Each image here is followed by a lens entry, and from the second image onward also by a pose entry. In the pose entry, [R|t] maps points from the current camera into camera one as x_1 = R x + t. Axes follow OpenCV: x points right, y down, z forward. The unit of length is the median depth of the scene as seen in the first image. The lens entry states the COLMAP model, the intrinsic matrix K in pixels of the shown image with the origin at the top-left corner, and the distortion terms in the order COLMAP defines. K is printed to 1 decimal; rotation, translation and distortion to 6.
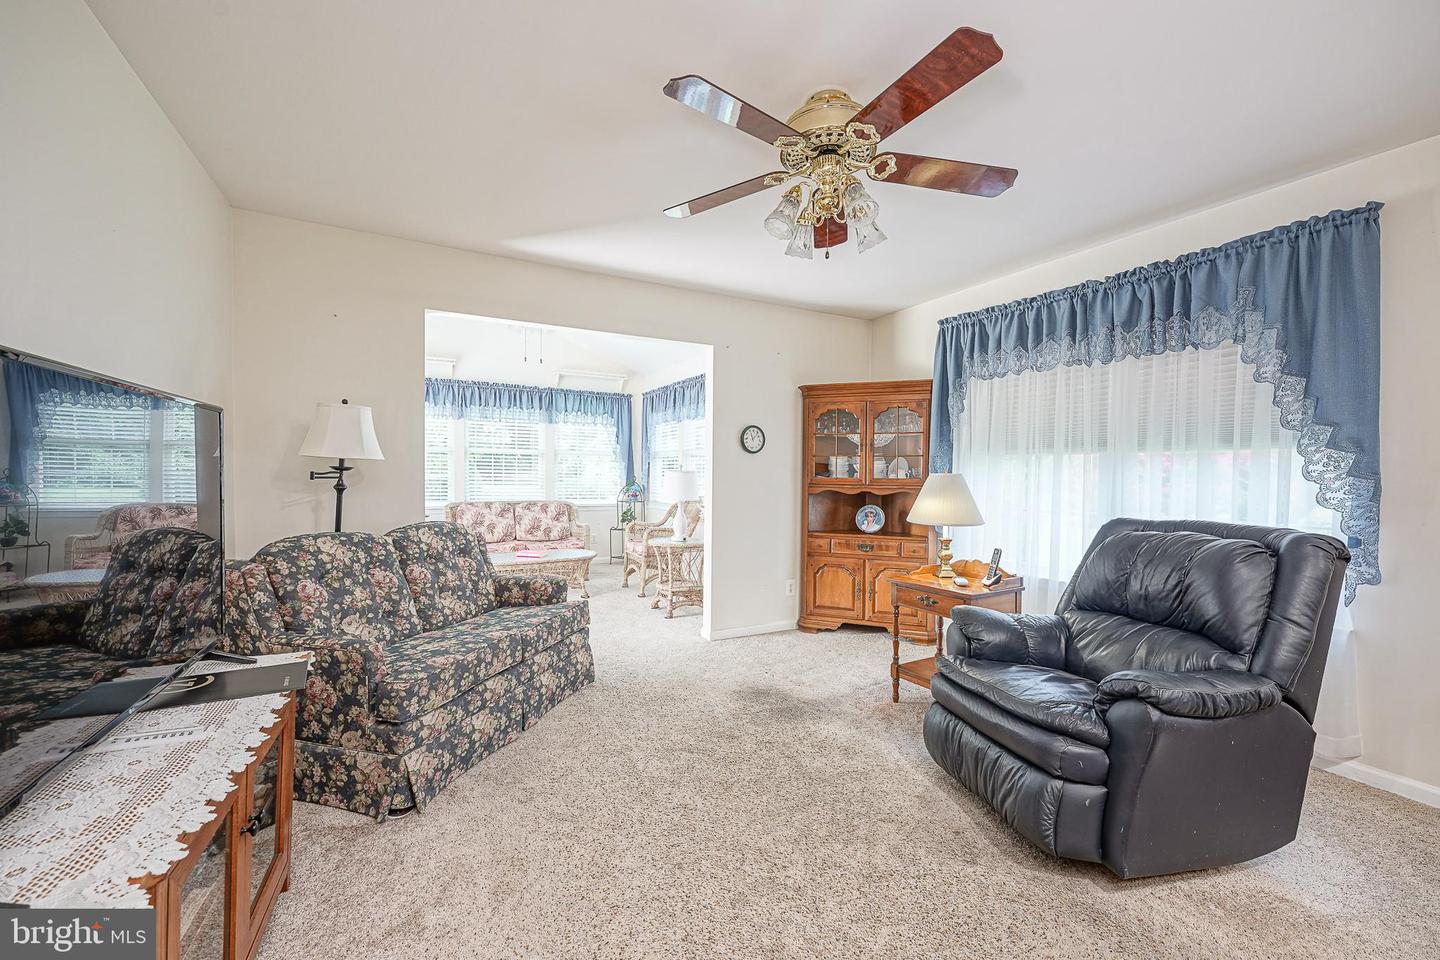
lens RADIAL K [[585.9, 0, 712.7], [0, 585.9, 489.2], [0, 0, 1]] dist [-0.000660, 0.000309]
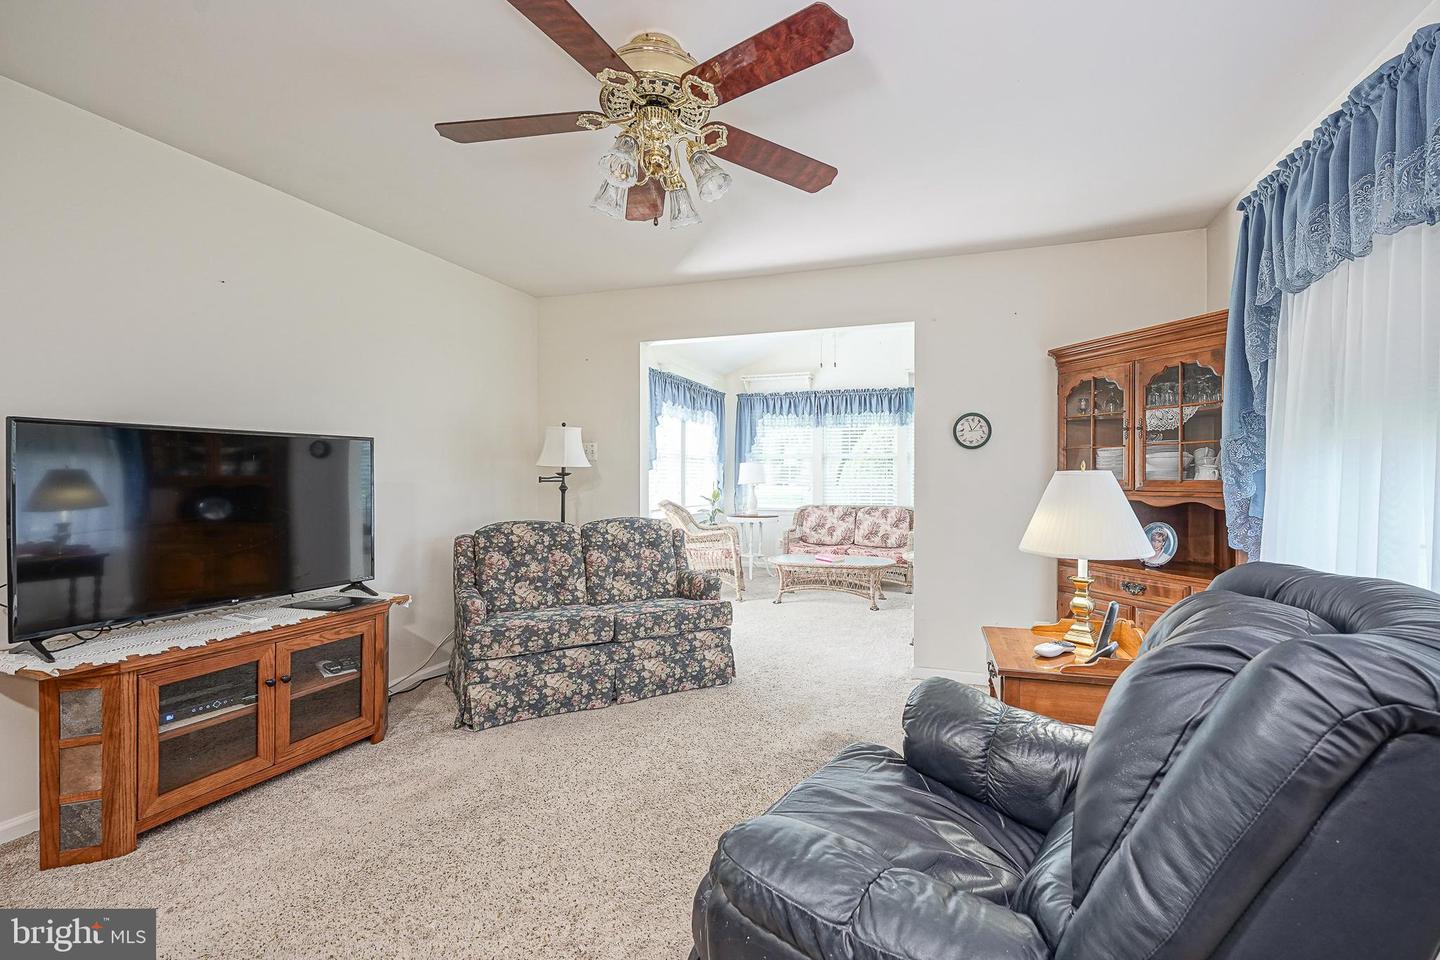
lens RADIAL K [[600.4, 0, 720.0], [0, 600.4, 480.0], [0, 0, 1]] dist [0.000122, 0.000247]
pose [[0.690672, -0.005134, -0.723150, 0.582278], [-0.012955, 0.999727, -0.019470, -0.000201], [0.723052, 0.022816, 0.690417, 0.296765]]
